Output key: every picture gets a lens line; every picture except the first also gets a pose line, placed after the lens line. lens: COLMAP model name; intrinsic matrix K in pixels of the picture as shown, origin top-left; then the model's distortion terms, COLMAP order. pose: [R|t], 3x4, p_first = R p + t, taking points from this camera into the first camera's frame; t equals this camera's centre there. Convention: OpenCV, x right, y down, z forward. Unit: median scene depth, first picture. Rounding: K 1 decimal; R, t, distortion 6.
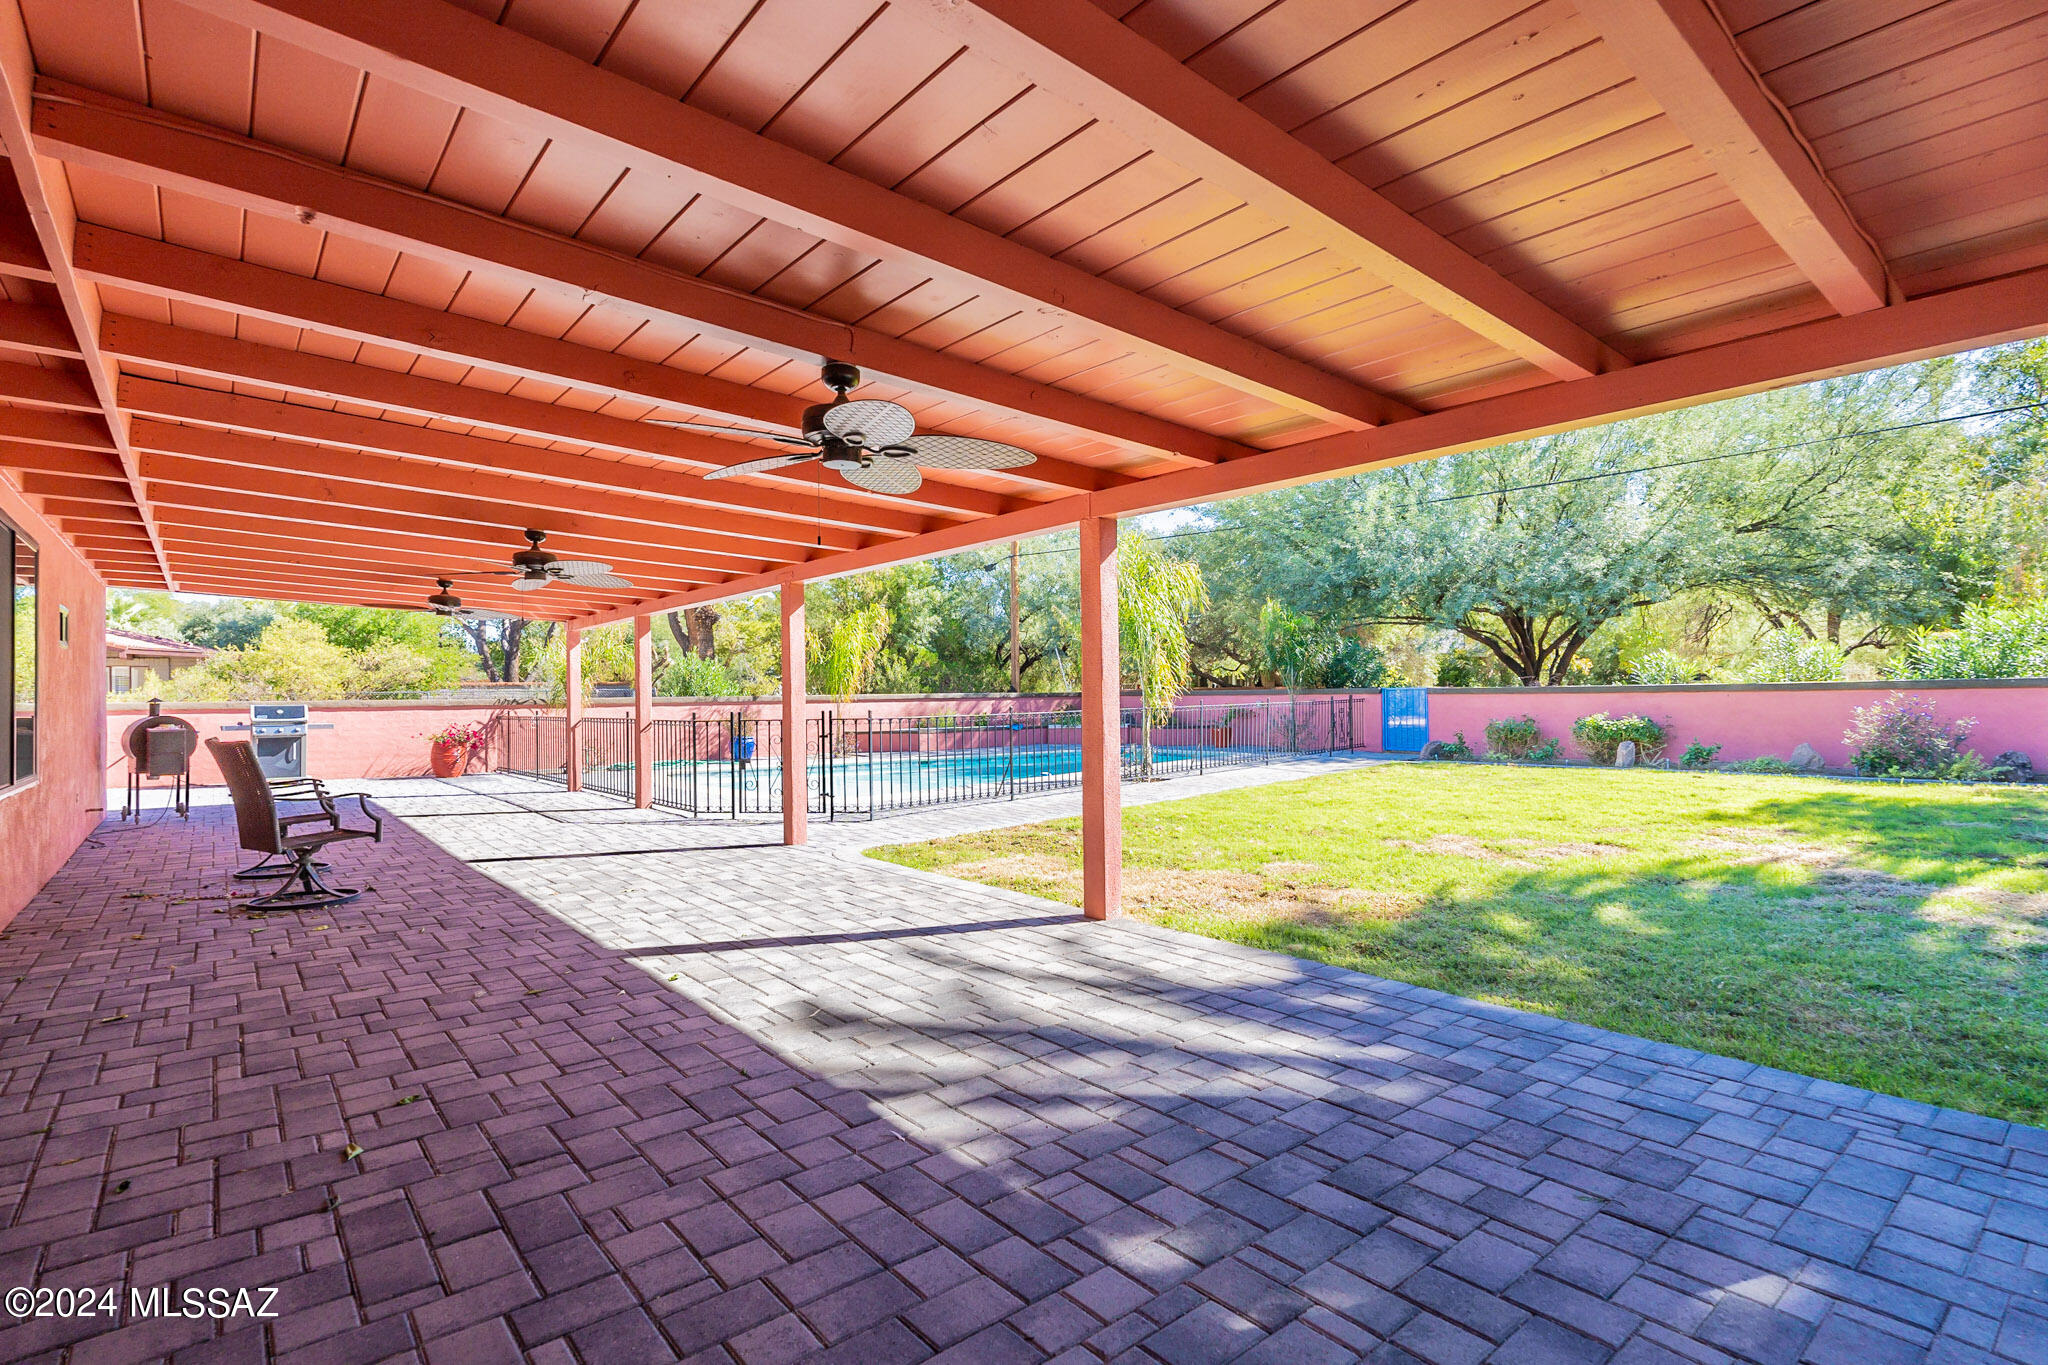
lens RADIAL K [[952.3, 0, 1021.4], [0, 952.3, 673.8], [0, 0, 1]] dist [-0.002248, -0.000026]
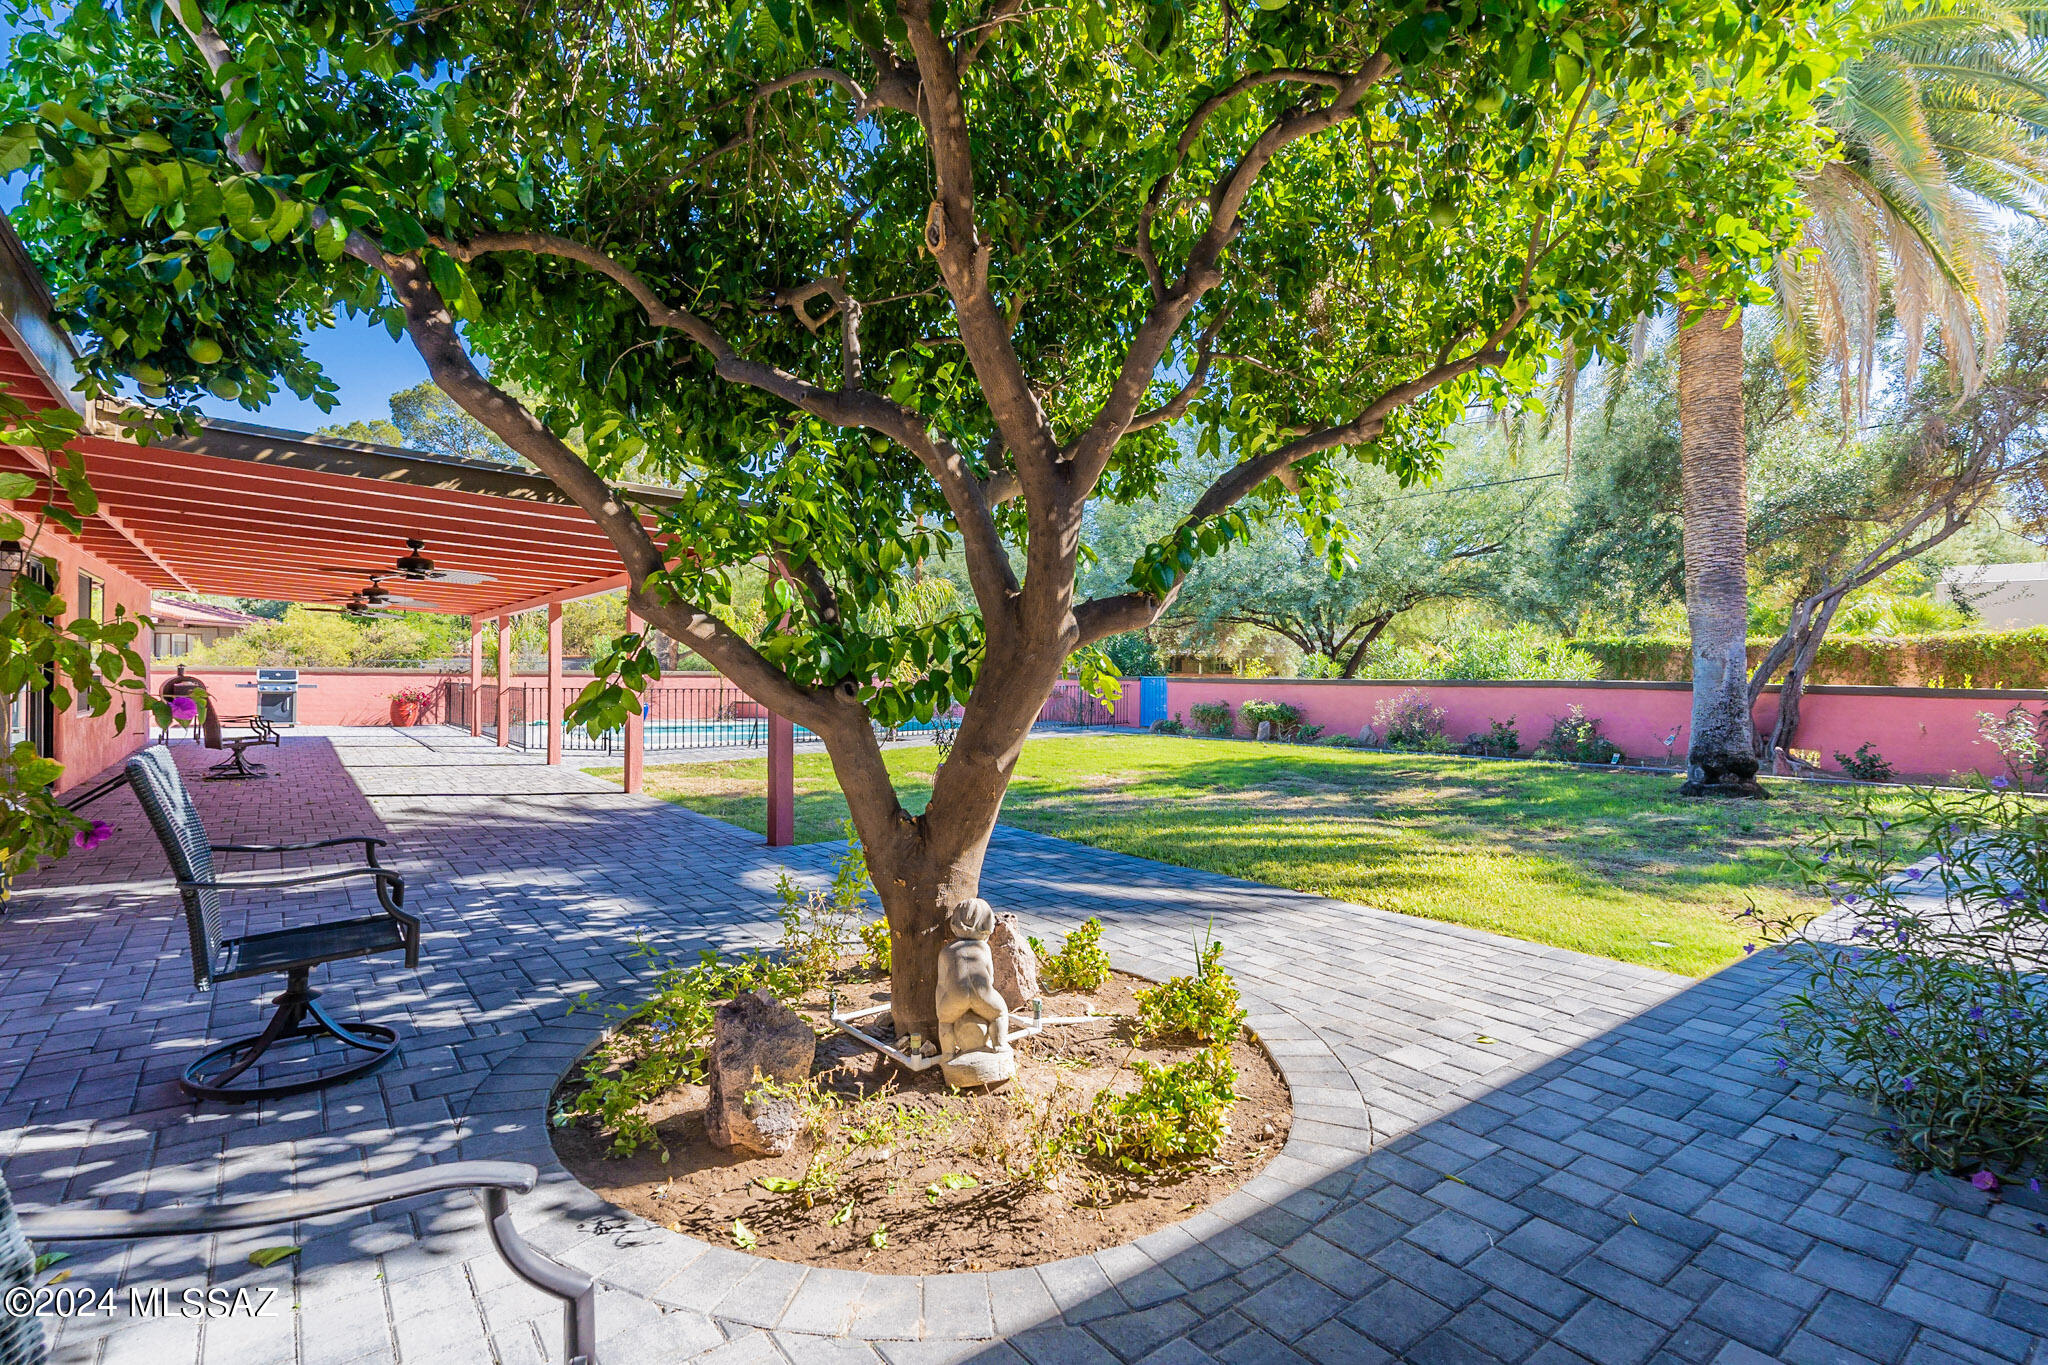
lens RADIAL K [[952.3, 0, 1021.4], [0, 952.3, 673.8], [0, 0, 1]] dist [-0.002248, -0.000026]
pose [[0.998887, 0.023638, -0.040808, 0.324296], [-0.022768, 0.999507, 0.021637, -0.014525], [0.041300, -0.020684, 0.998933, -0.304893]]
